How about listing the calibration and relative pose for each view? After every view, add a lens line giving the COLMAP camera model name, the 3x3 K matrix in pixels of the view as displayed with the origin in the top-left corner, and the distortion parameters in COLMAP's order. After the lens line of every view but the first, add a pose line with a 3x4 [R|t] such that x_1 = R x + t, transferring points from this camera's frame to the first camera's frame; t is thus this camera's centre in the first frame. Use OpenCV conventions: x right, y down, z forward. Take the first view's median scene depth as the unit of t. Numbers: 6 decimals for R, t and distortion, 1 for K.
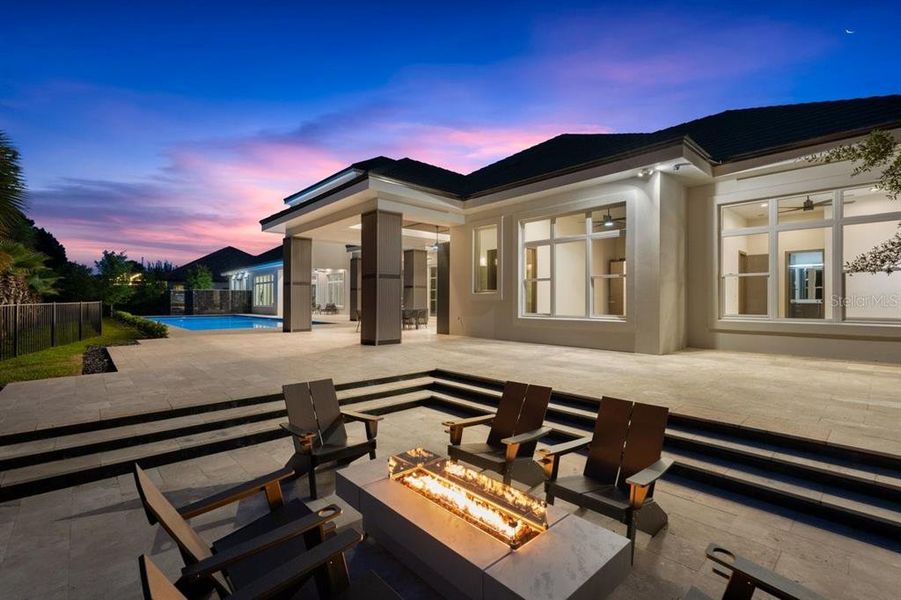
lens RADIAL K [[405.3, 0, 450.9], [0, 405.3, 306.8], [0, 0, 1]] dist [-0.013188, 0.003217]
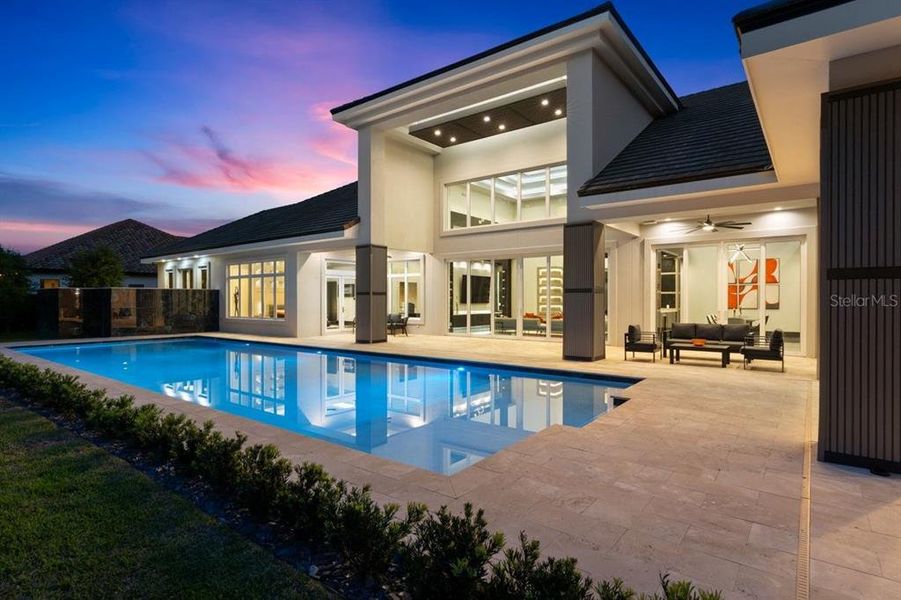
lens RADIAL K [[453.5, 0, 463.3], [0, 453.5, 309.0], [0, 0, 1]] dist [-0.010533, 0.002569]
pose [[0.982473, 0.001405, 0.186397, -1.107949], [-0.001293, 0.999999, -0.000723, -0.056034], [-0.186398, 0.000470, 0.982474, 1.281666]]
